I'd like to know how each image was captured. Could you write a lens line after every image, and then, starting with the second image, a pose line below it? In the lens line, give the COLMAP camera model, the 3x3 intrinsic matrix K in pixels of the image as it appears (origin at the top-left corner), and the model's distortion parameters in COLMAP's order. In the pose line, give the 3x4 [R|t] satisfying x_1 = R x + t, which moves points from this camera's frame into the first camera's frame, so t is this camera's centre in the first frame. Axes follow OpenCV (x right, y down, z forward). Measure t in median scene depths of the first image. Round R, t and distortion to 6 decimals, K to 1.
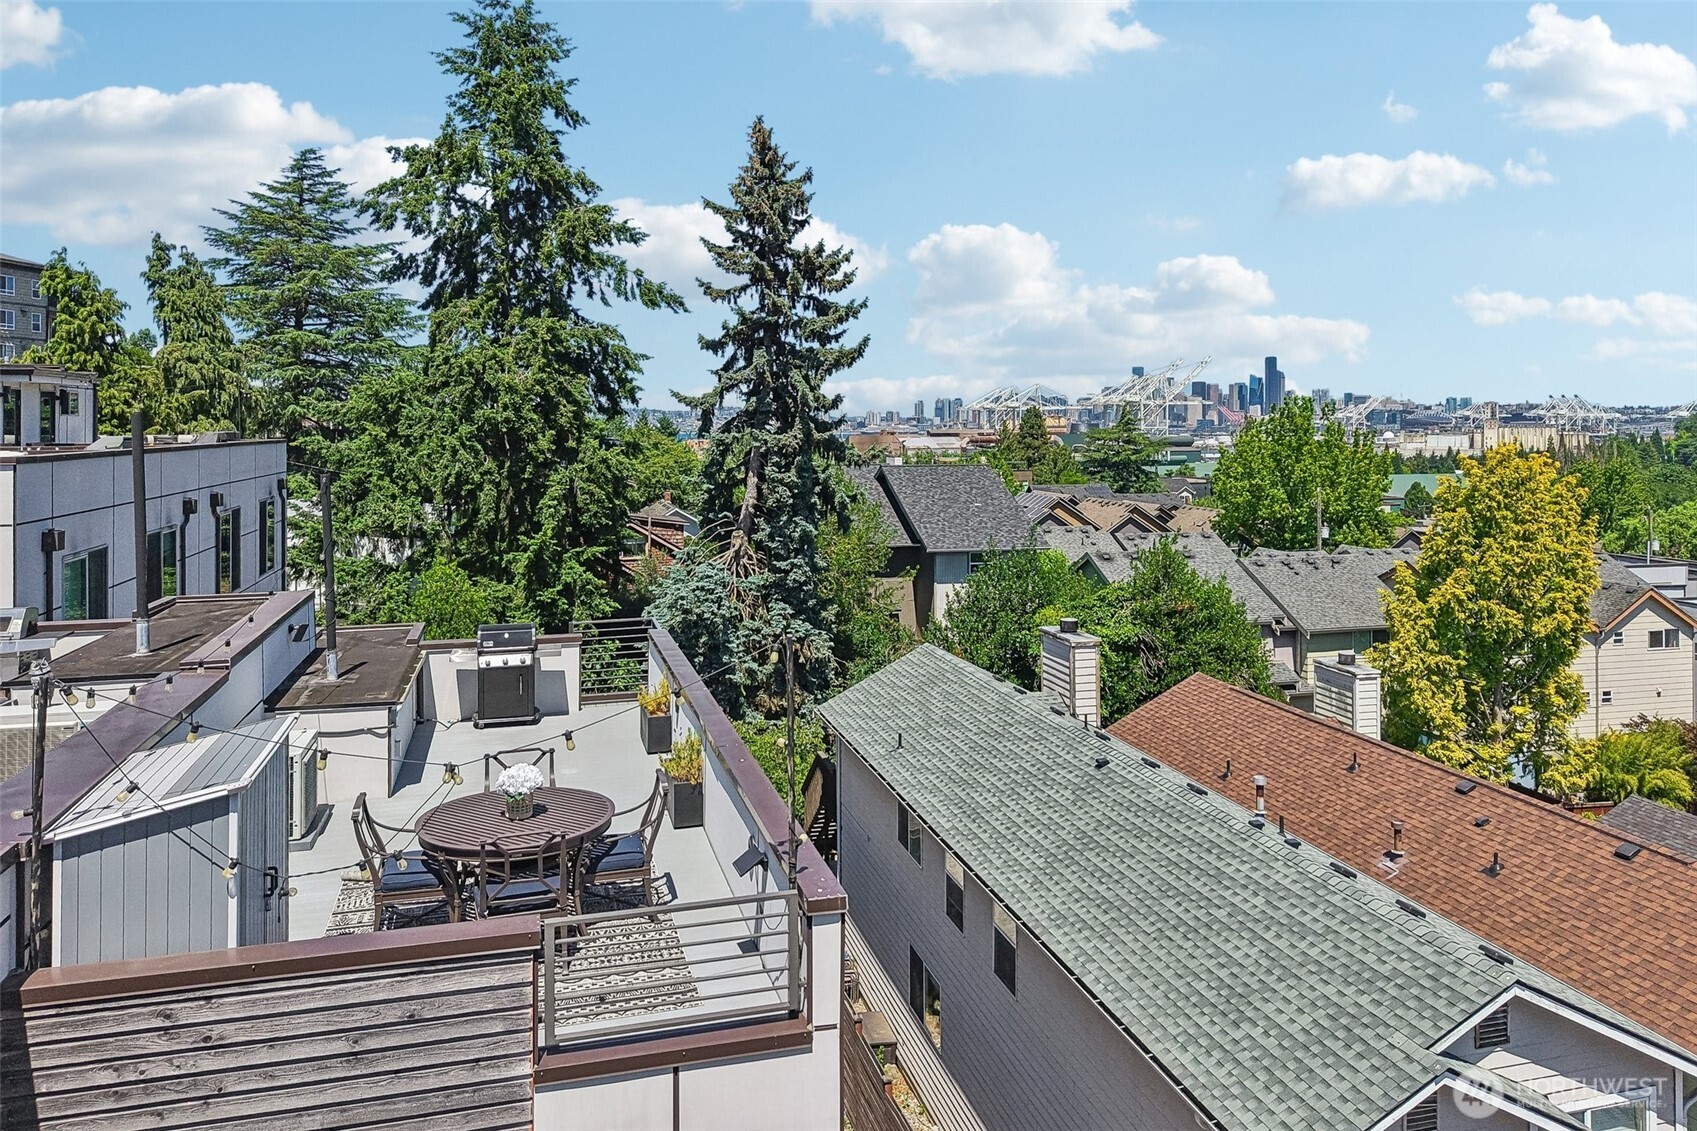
lens RADIAL K [[1177.3, 0, 863.5], [0, 1177.3, 440.2], [0, 0, 1]] dist [0.003383, -0.009269]
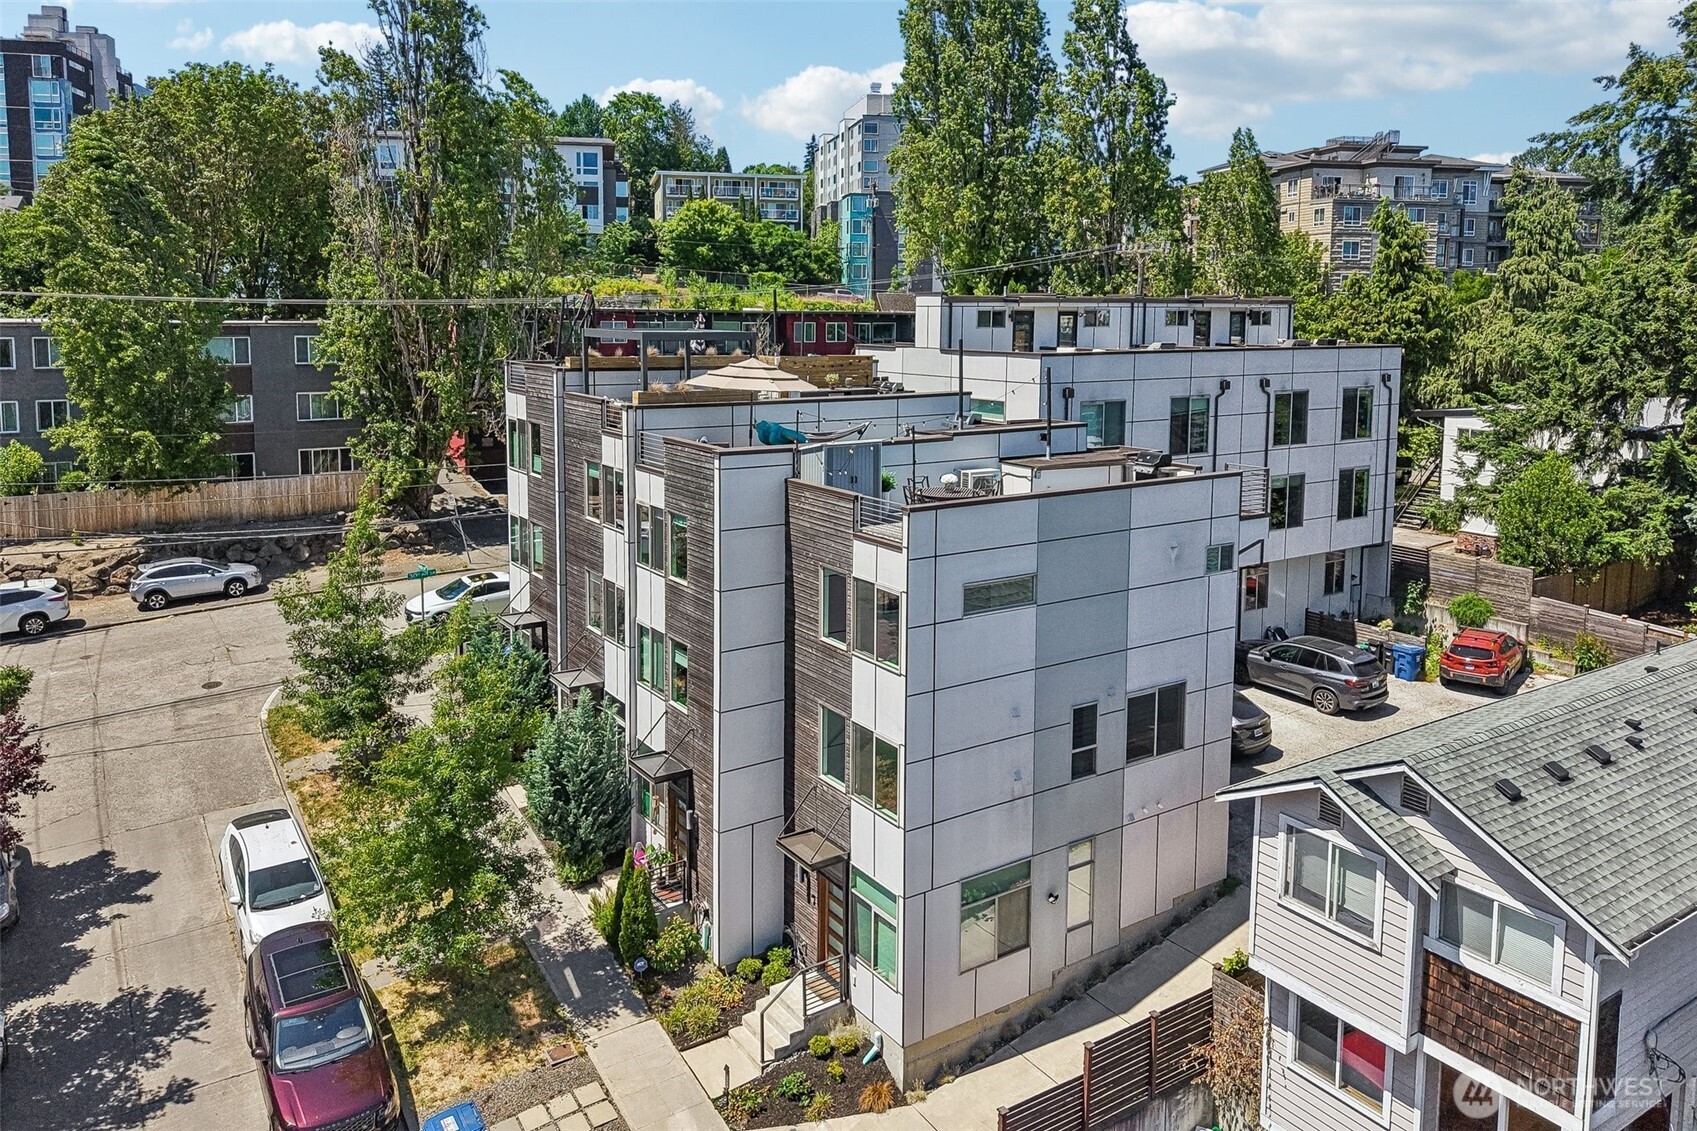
lens RADIAL K [[1173.3, 0, 811.6], [0, 1173.3, 445.9], [0, 0, 1]] dist [0.029415, -0.049115]
pose [[0.284249, 0.111696, -0.952222, 0.445666], [-0.017489, 0.993629, 0.111333, -0.017504], [0.958591, -0.014993, 0.284392, -0.018593]]
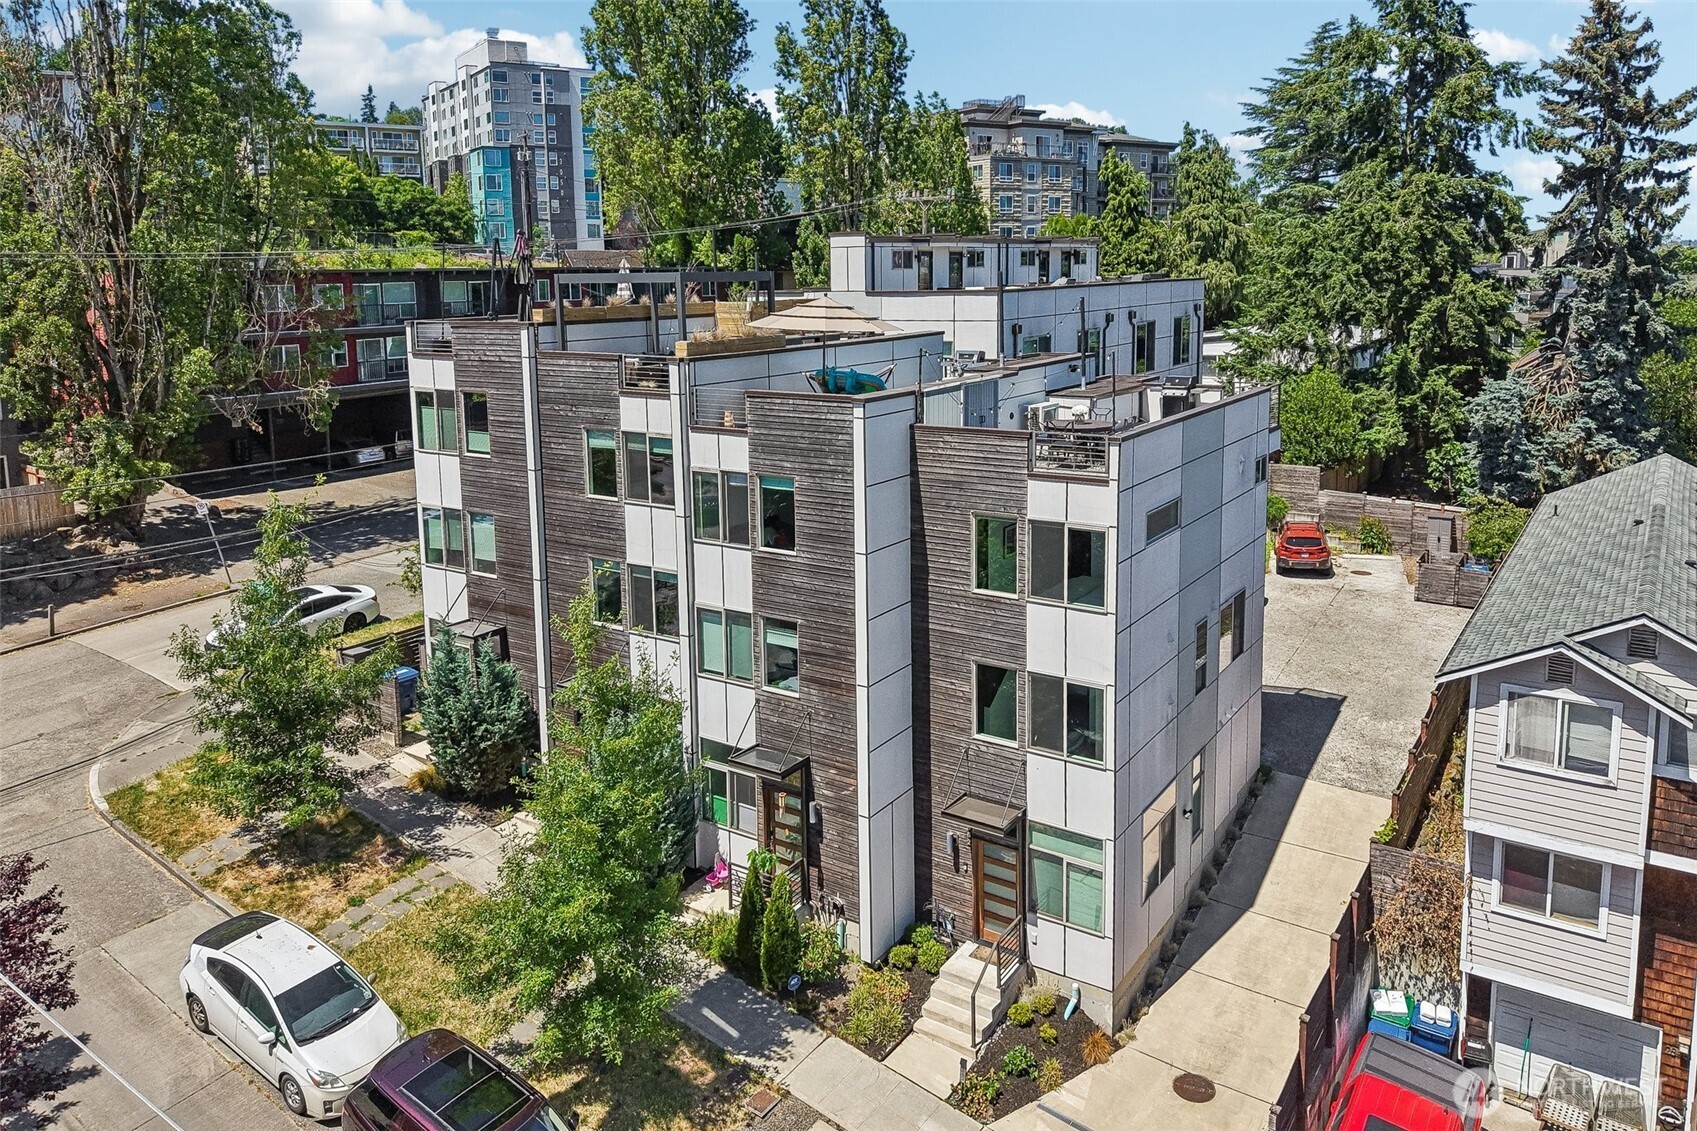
lens RADIAL K [[1177.3, 0, 863.5], [0, 1177.3, 440.2], [0, 0, 1]] dist [0.003383, -0.009269]
pose [[0.637507, 0.097178, -0.764291, 0.290474], [0.011118, 0.990750, 0.135245, -0.002443], [0.770364, -0.094717, 0.630530, -0.214735]]
